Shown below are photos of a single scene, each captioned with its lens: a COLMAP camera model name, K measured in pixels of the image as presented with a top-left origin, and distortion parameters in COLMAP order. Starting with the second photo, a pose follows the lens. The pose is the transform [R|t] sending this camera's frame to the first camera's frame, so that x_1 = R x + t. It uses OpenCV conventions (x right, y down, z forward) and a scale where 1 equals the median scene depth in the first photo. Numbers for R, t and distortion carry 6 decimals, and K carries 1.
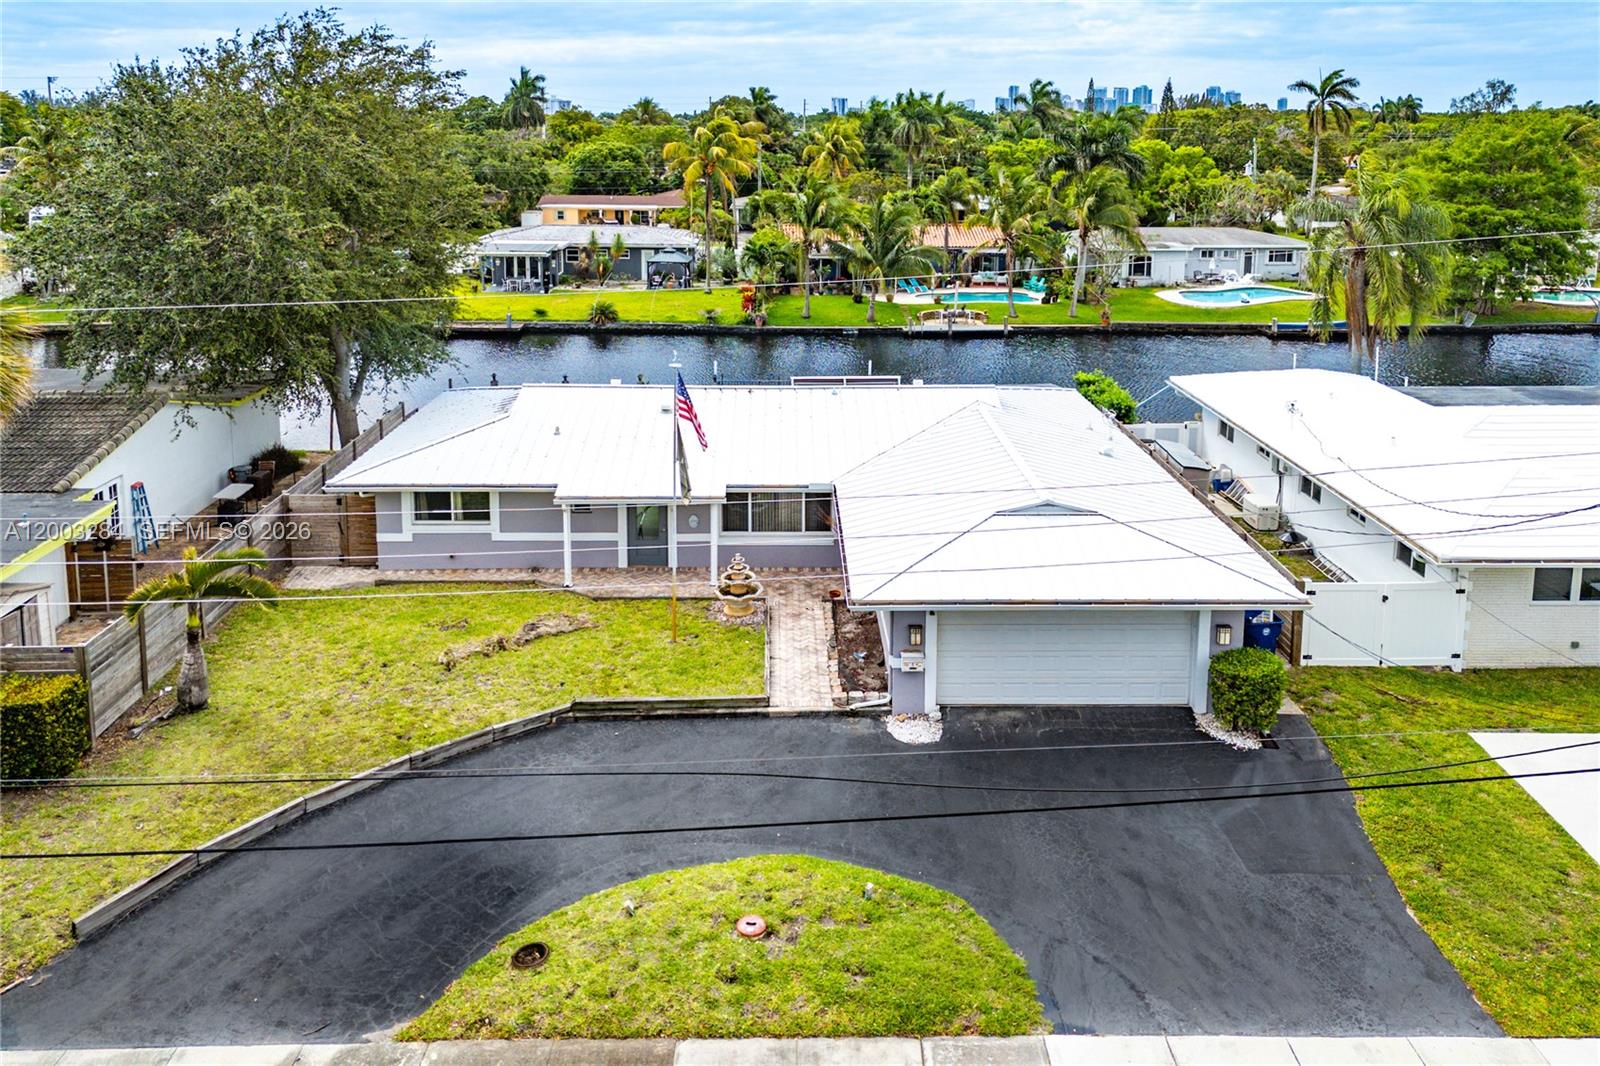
lens RADIAL K [[1231.6, 0, 803.4], [0, 1231.6, 374.7], [0, 0, 1]] dist [0.032138, -0.003166]
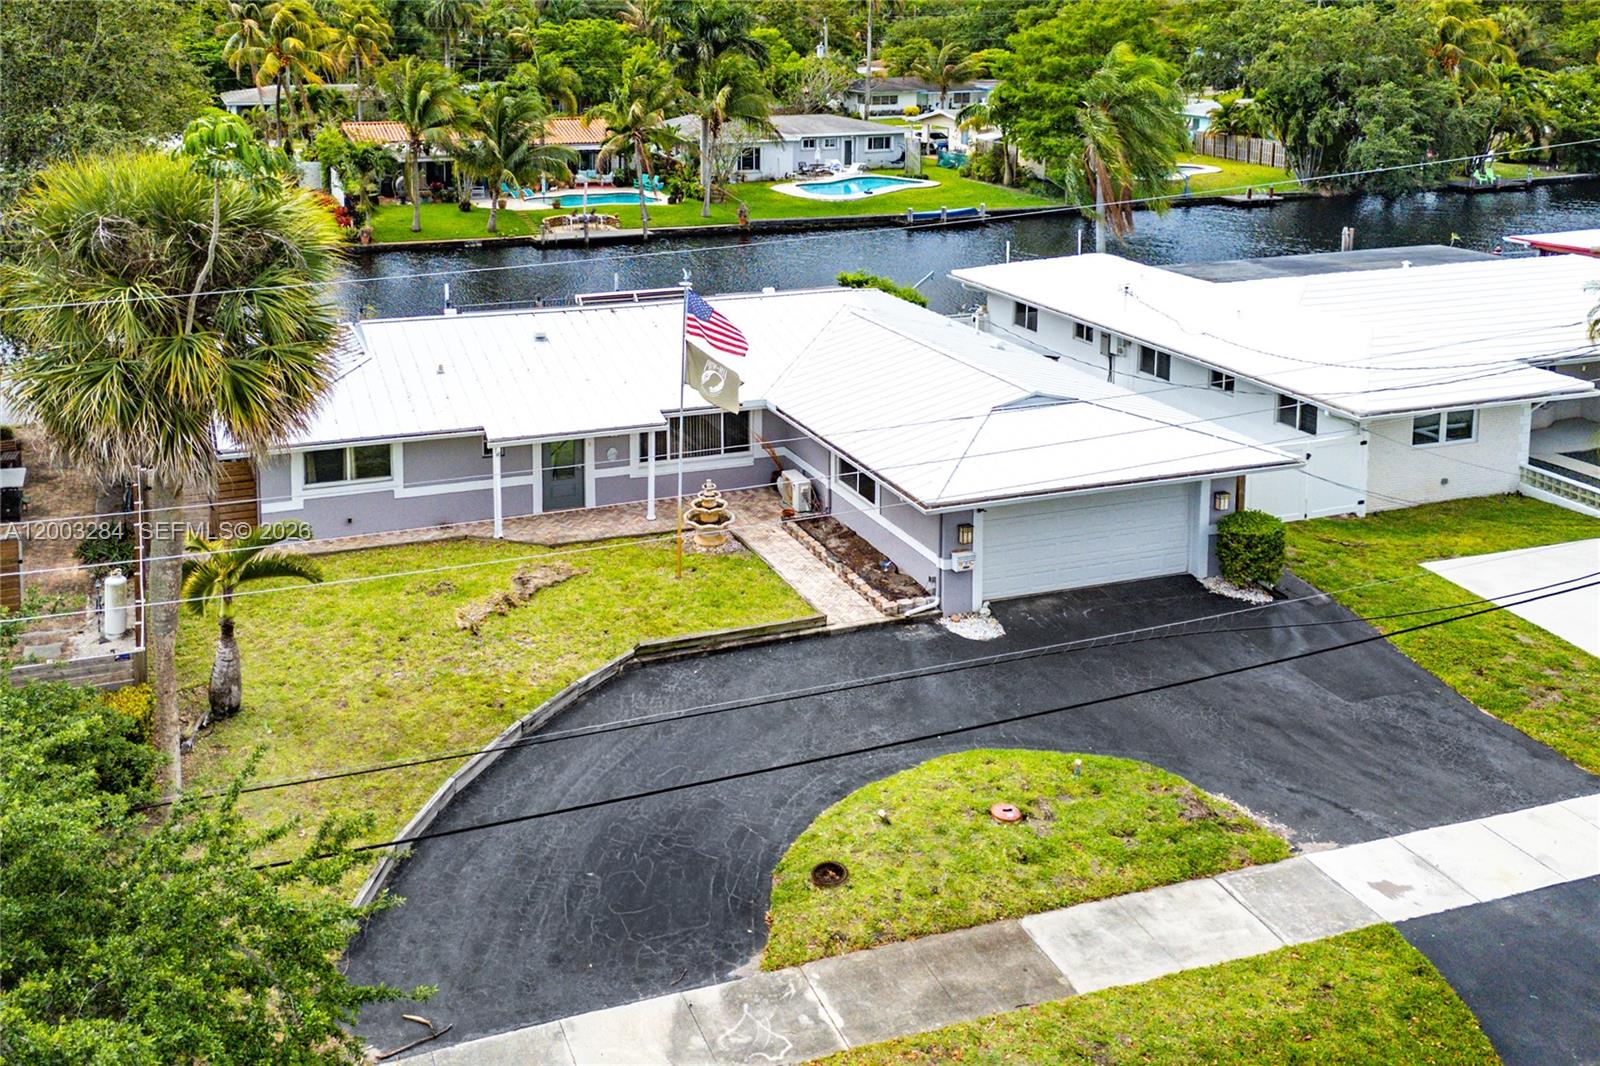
lens RADIAL K [[1456.0, 0, 634.4], [0, 1456.0, 256.0], [0, 0, 1]] dist [0.036805, -0.007977]
pose [[0.955166, -0.058466, 0.290240, -0.493041], [0.065492, 0.997747, -0.014546, -0.015933], [-0.288736, 0.032902, 0.956843, -0.072095]]
